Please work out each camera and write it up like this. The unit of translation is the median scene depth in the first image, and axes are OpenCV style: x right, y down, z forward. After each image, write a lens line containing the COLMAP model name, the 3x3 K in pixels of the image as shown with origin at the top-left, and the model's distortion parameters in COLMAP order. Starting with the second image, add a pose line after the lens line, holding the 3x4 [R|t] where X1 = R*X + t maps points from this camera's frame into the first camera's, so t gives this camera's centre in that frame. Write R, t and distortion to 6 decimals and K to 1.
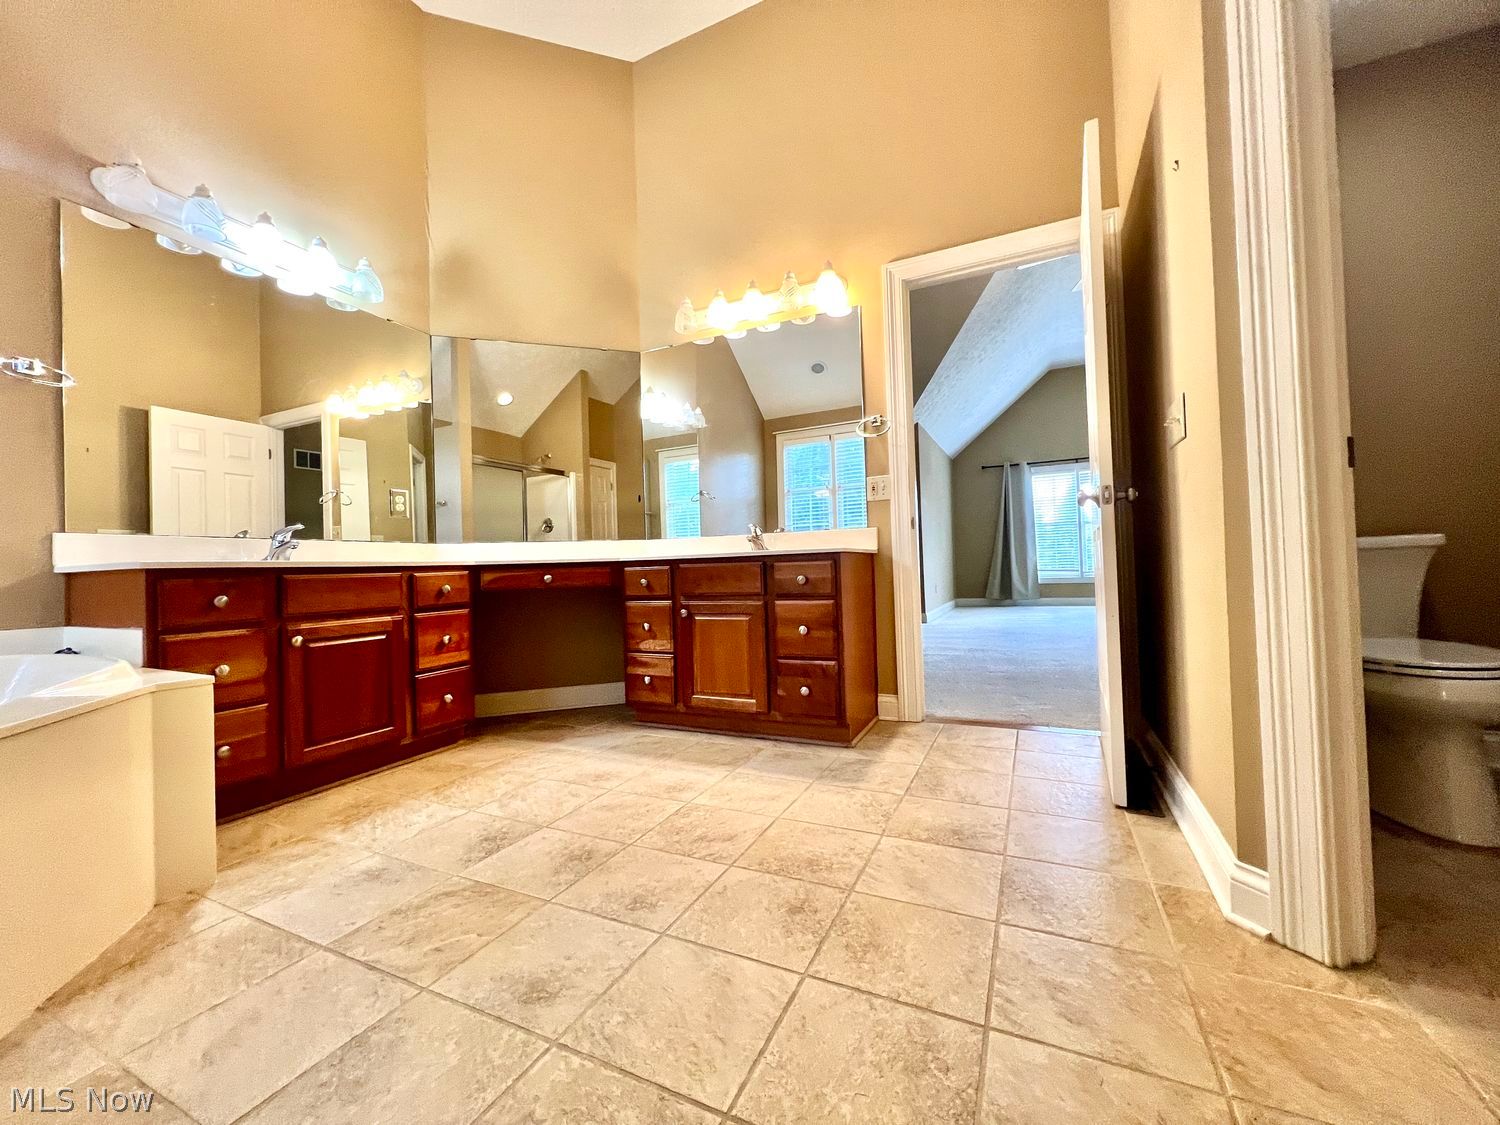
lens RADIAL K [[606.8, 0, 740.2], [0, 606.8, 557.6], [0, 0, 1]] dist [-0.000190, 0.000537]
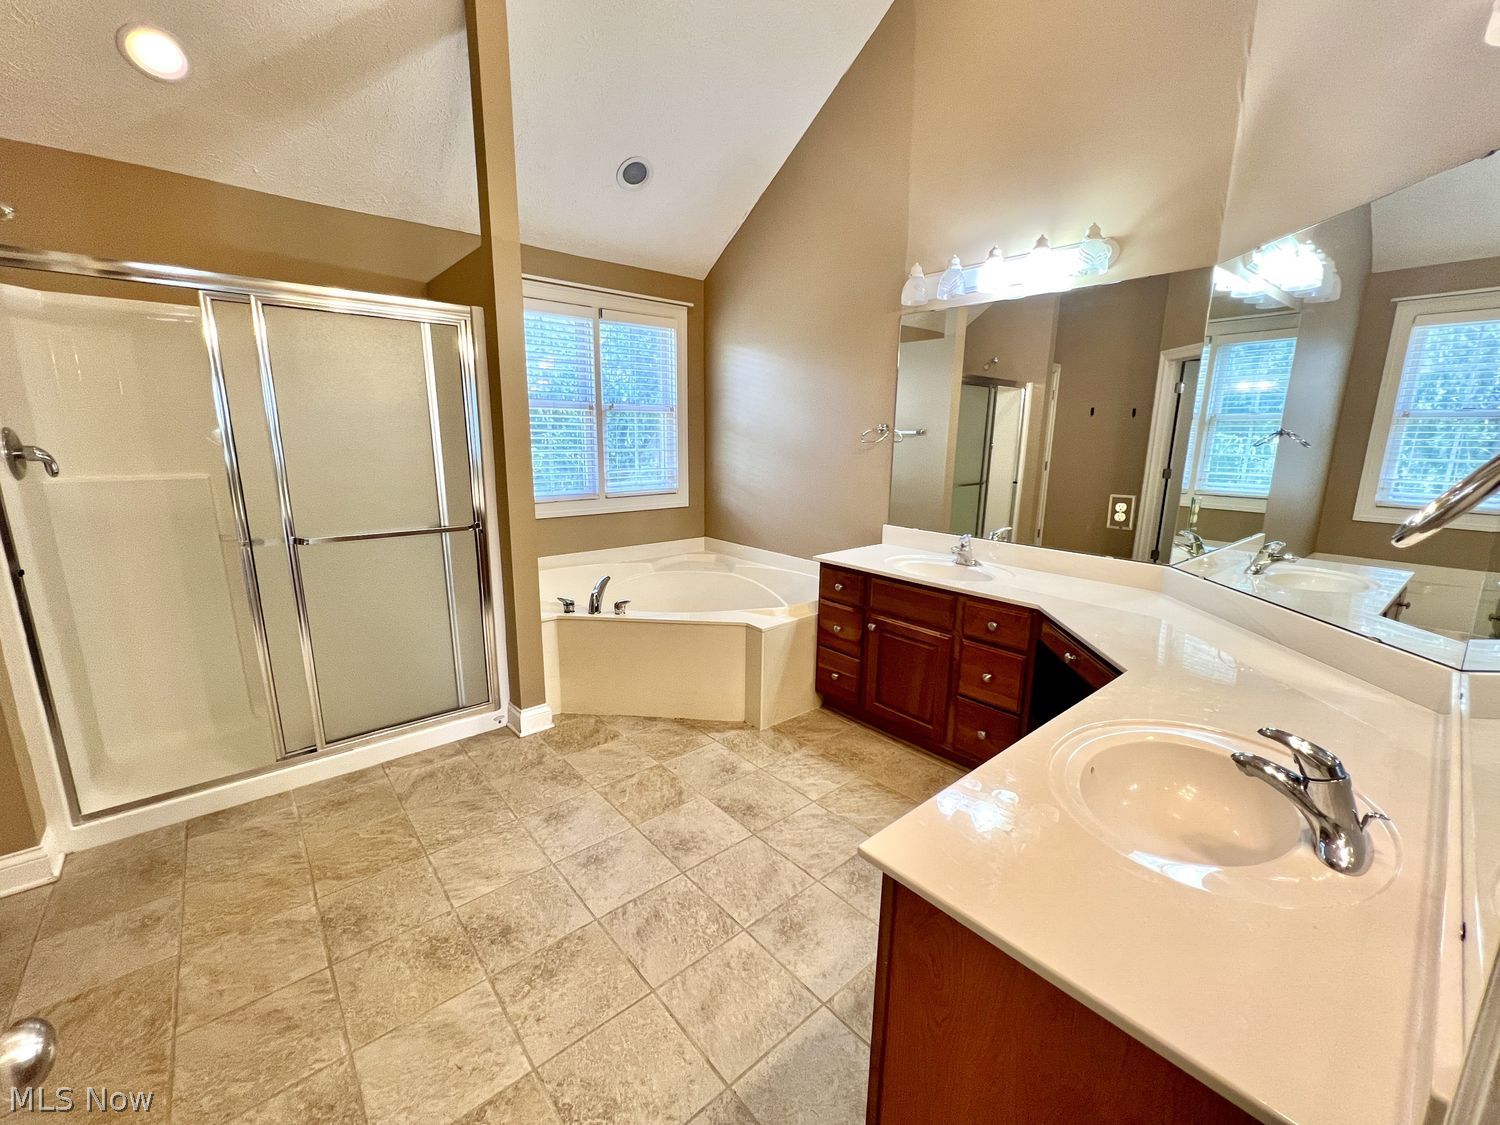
lens RADIAL K [[606.8, 0, 740.3], [0, 606.8, 561.4], [0, 0, 1]] dist [-0.000190, 0.000537]
pose [[-0.399568, 0.211068, -0.892074, 0.728802], [0.016952, 0.974667, 0.223018, -0.398076], [0.916547, 0.073989, -0.393023, 1.570570]]
